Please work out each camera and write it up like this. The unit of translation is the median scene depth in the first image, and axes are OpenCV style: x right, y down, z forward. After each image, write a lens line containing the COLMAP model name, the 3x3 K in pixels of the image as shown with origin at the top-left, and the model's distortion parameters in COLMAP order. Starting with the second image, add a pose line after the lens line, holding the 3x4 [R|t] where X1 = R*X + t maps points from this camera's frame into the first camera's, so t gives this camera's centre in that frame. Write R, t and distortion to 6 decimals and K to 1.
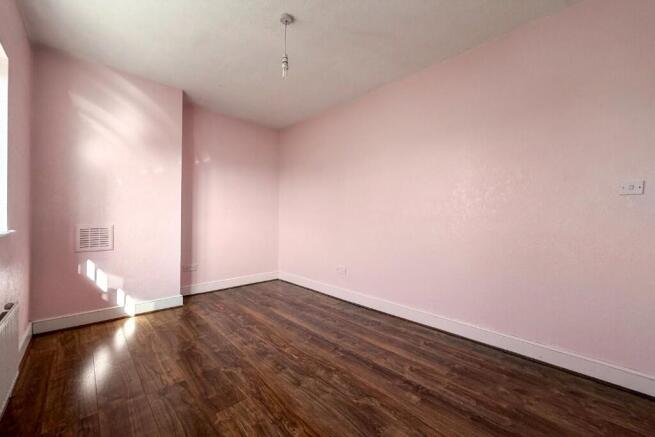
lens RADIAL K [[266.9, 0, 326.9], [0, 266.9, 216.1], [0, 0, 1]] dist [0.000604, 0.000043]
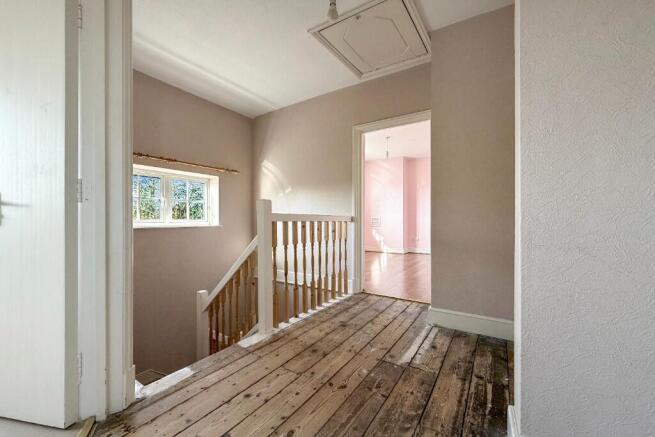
lens RADIAL K [[266.9, 0, 327.4], [0, 266.9, 217.2], [0, 0, 1]] dist [0.000604, 0.000043]
pose [[0.235287, 0.003916, -0.971918, 1.680993], [0.002526, 0.999986, 0.004641, 0.020619], [0.971923, -0.003547, 0.235274, -0.141335]]
